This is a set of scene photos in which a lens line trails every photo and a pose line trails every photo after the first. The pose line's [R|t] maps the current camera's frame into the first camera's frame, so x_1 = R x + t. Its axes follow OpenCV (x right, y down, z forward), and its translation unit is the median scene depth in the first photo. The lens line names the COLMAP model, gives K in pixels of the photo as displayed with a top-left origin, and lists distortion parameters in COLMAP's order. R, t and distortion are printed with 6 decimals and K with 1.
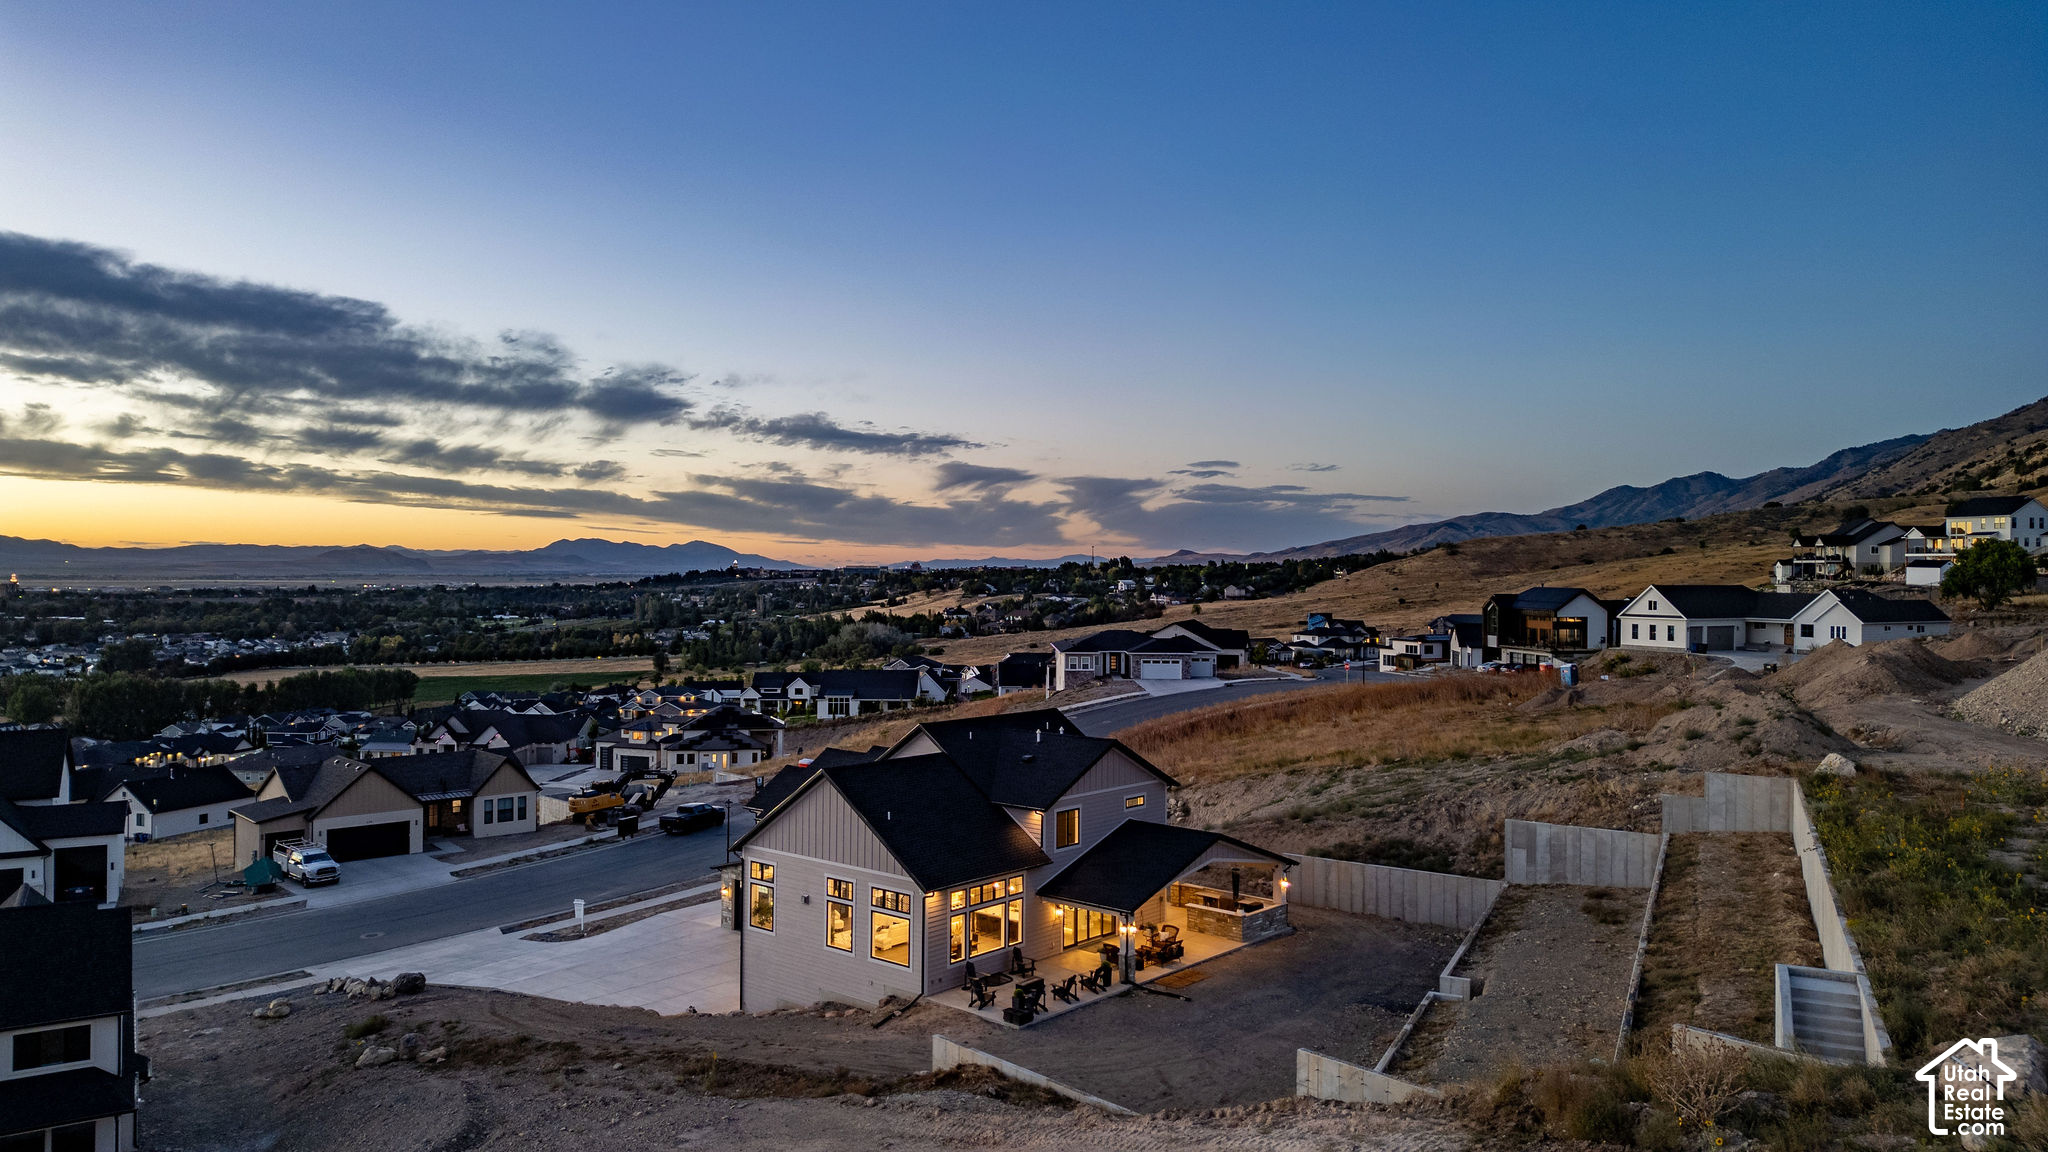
lens RADIAL K [[1429.0, 0, 1023.6], [0, 1429.0, 572.3], [0, 0, 1]] dist [0.071676, -0.068405]
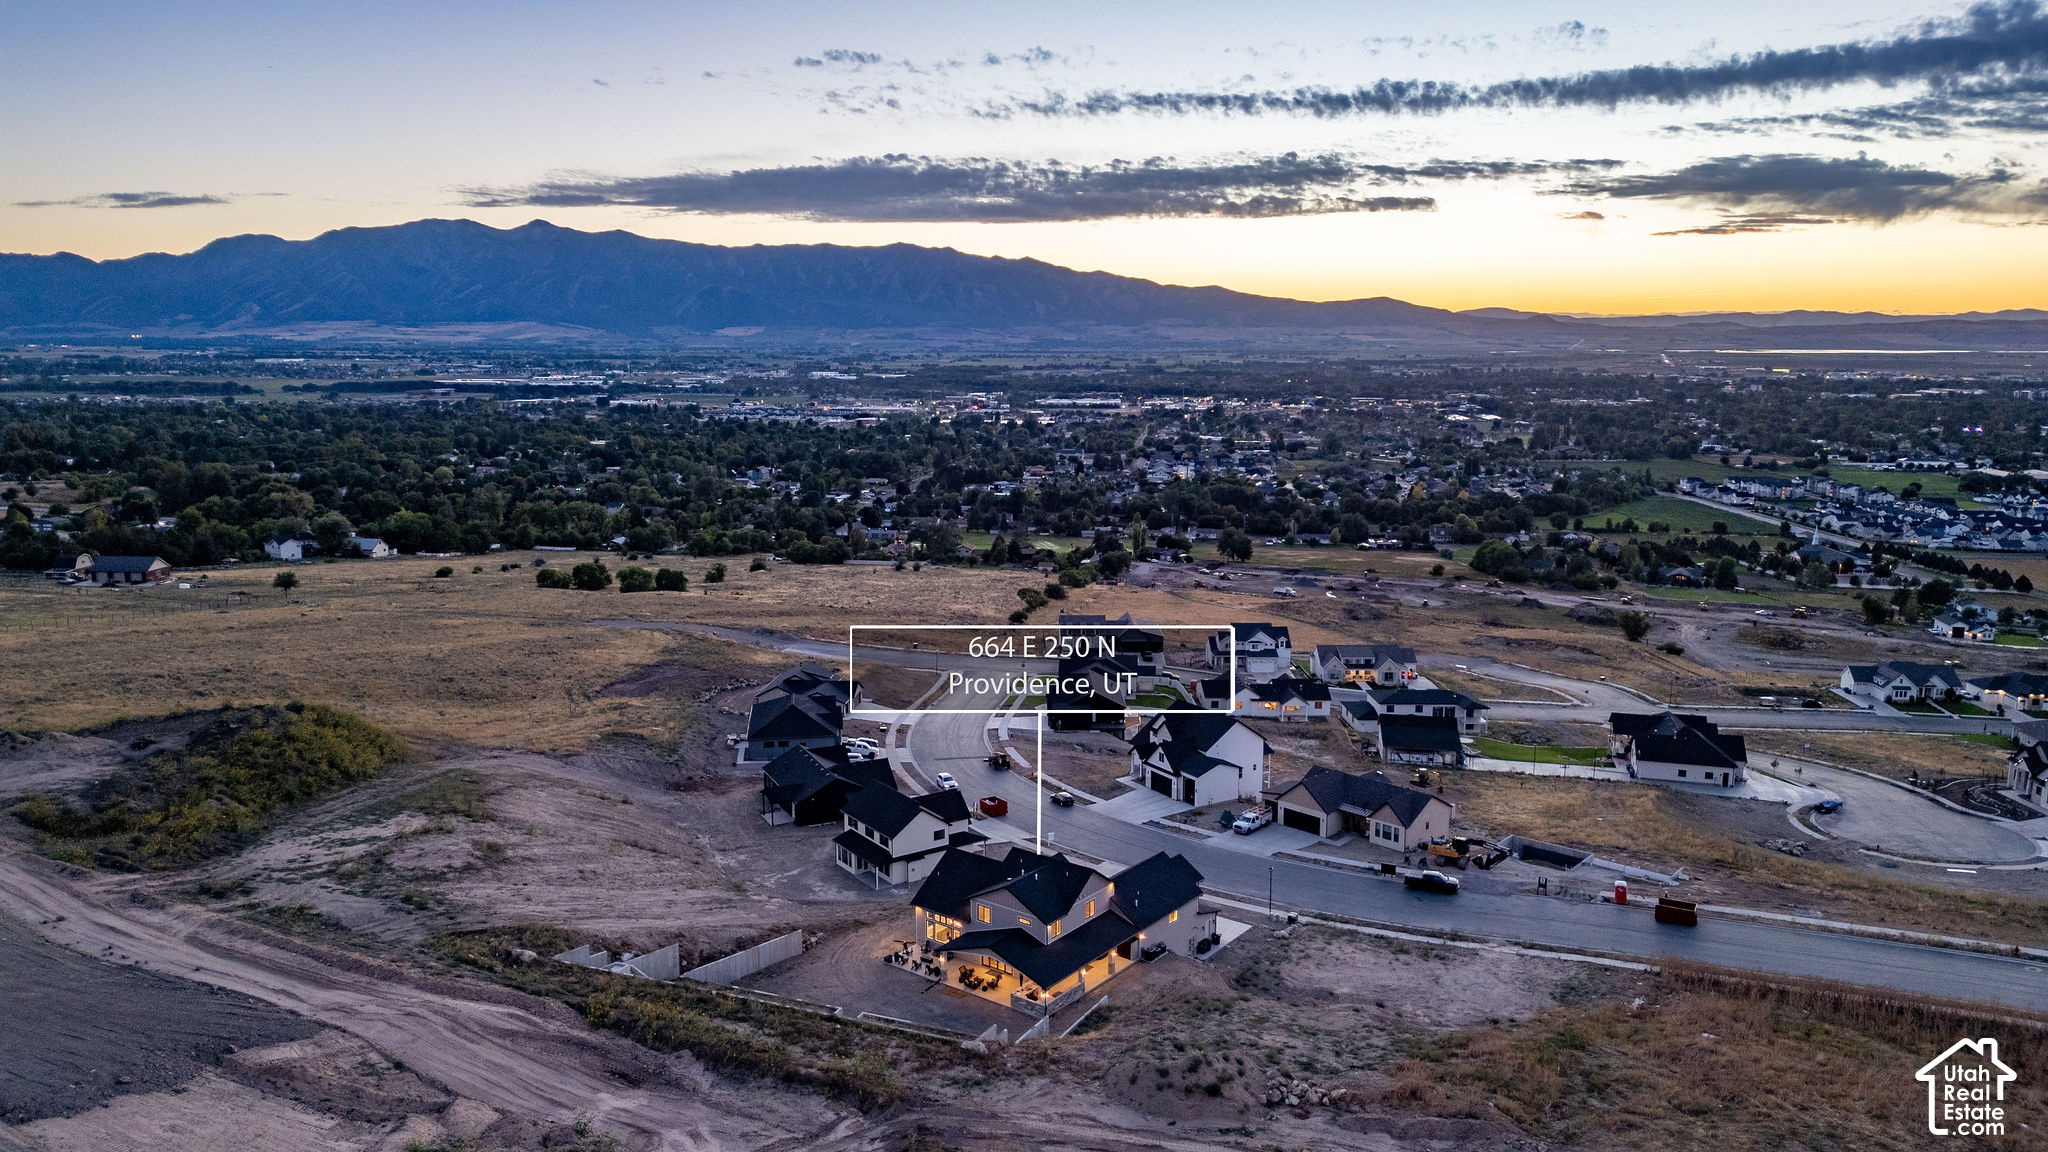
lens RADIAL K [[1425.5, 0, 1024.0], [0, 1425.5, 576.0], [0, 0, 1]] dist [0.082407, -0.083902]
pose [[0.059001, 0.162505, -0.984942, 0.700055], [-0.005309, 0.986698, 0.162477, -0.228614], [0.998244, -0.004357, 0.059079, 0.308337]]
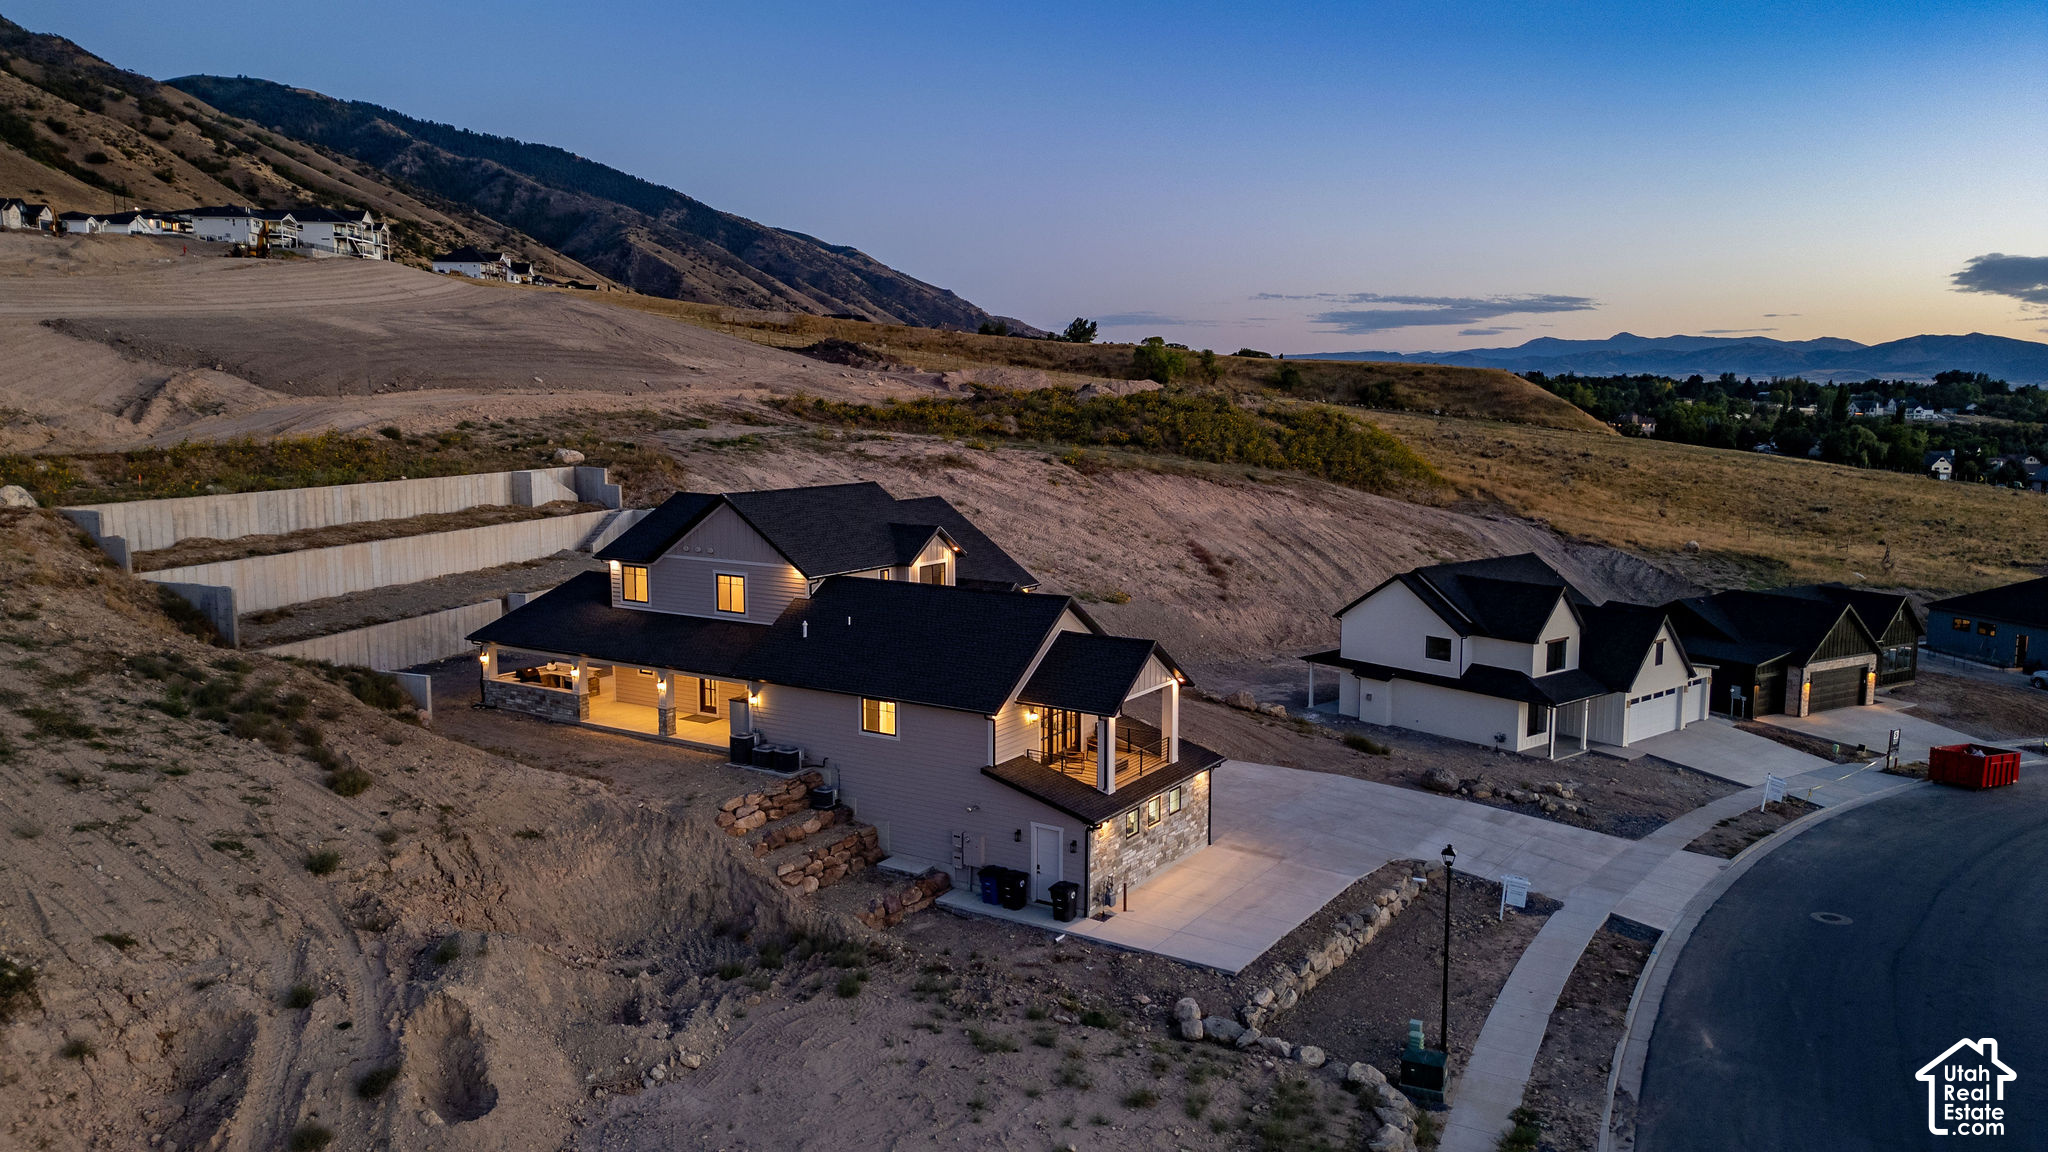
lens RADIAL K [[1429.0, 0, 1023.6], [0, 1429.0, 572.3], [0, 0, 1]] dist [0.071676, -0.068405]
pose [[-0.991315, 0.008501, -0.131235, -0.012218], [-0.008507, 0.991673, 0.128500, 0.012966], [0.131235, 0.128500, -0.982988, 0.698742]]
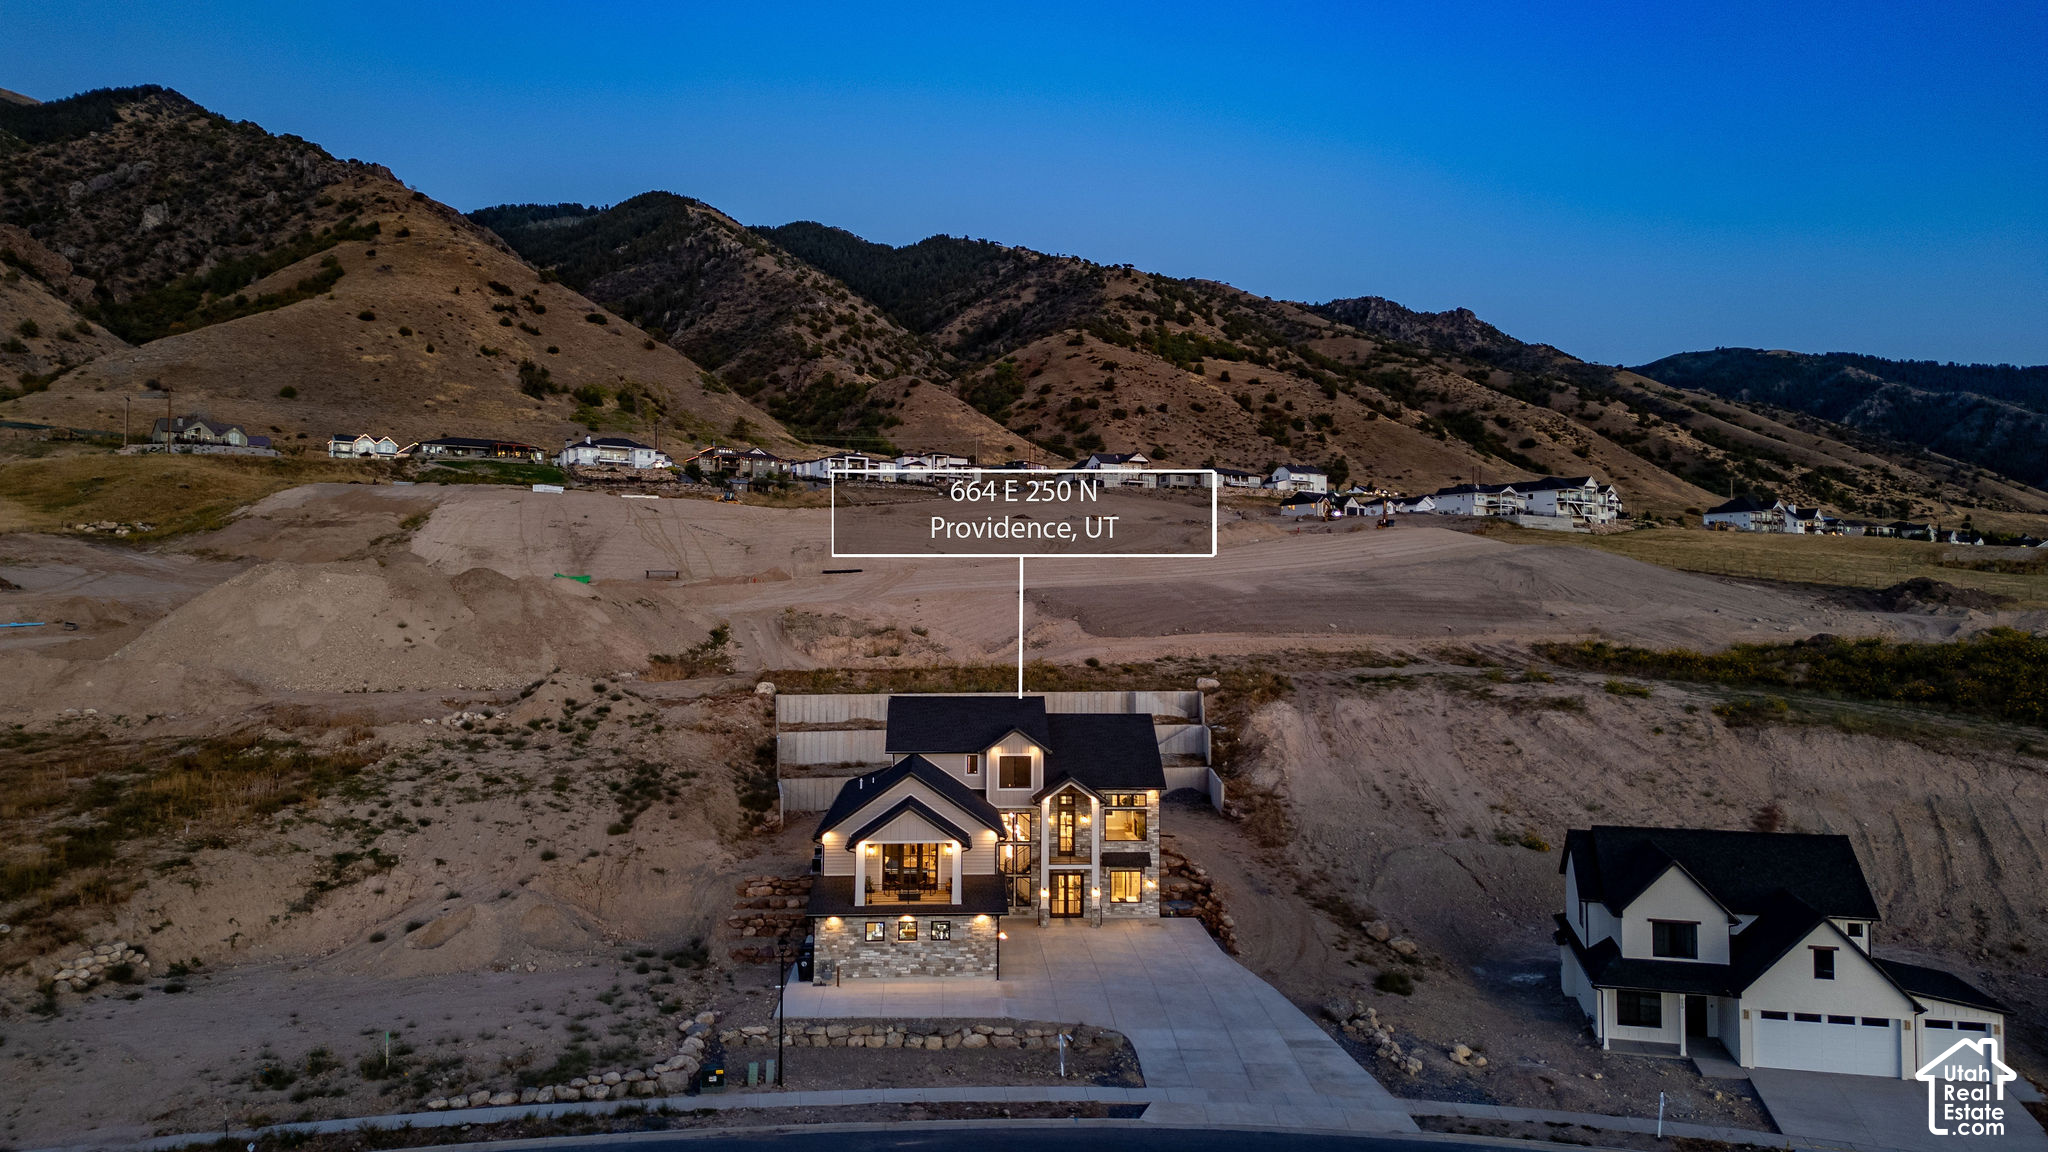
lens RADIAL K [[1425.5, 0, 1024.0], [0, 1425.5, 576.0], [0, 0, 1]] dist [0.082407, -0.083902]
pose [[-0.689709, 0.017925, 0.723865, -0.363661], [-0.007469, 0.999464, -0.031867, 0.010894], [-0.724048, -0.027386, -0.689206, 0.682247]]
